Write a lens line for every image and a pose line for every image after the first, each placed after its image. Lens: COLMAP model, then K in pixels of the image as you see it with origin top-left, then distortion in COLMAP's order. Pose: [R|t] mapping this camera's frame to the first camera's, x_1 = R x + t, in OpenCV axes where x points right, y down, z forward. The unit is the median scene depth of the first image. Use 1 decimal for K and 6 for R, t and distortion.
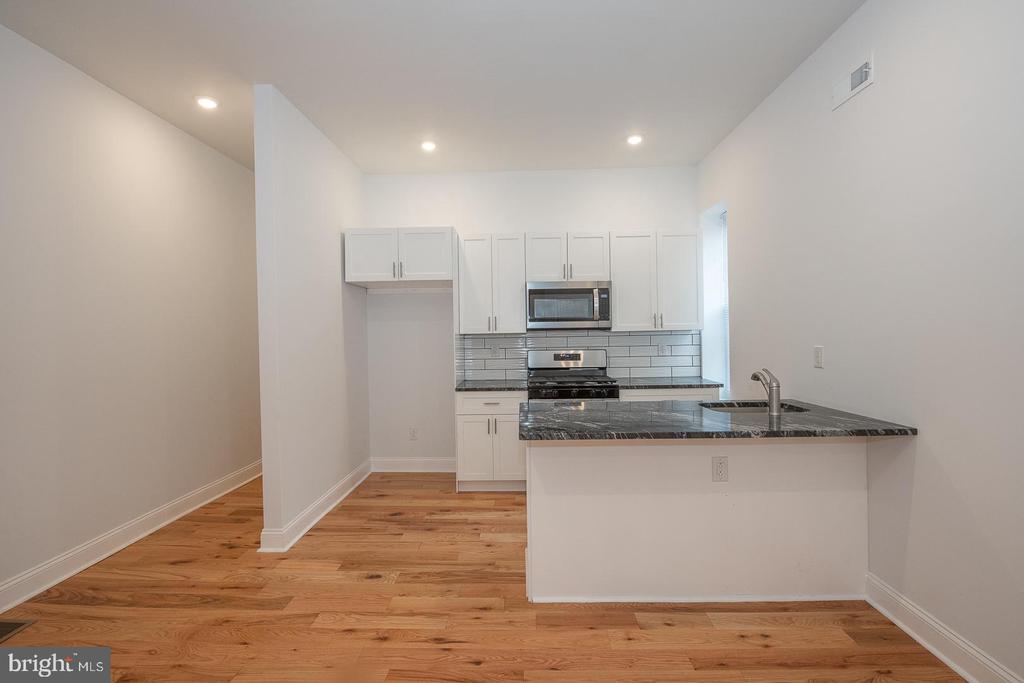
lens RADIAL K [[461.1, 0, 512.0], [0, 461.1, 341.5], [0, 0, 1]] dist [-0.003478, -0.000209]
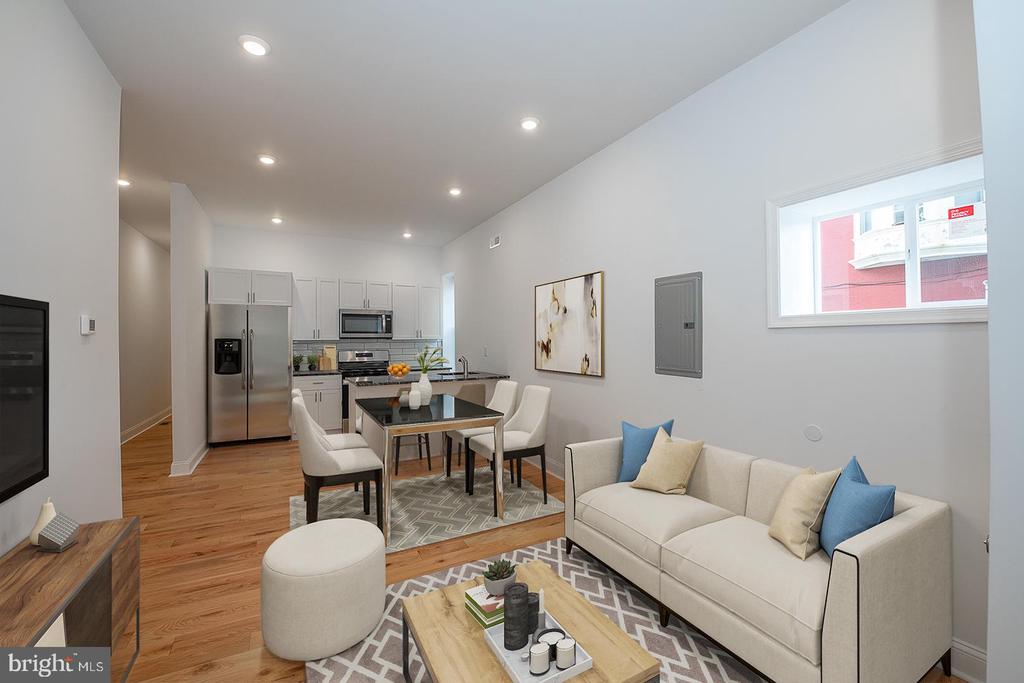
lens RADIAL K [[408.0, 0, 513.6], [0, 408.0, 336.1], [0, 0, 1]] dist [-0.001739, -0.000096]
pose [[0.862383, 0.015710, 0.506013, -0.168820], [0.000210, 0.999507, -0.031390, 0.013162], [-0.506256, 0.027176, 0.861955, -0.555803]]
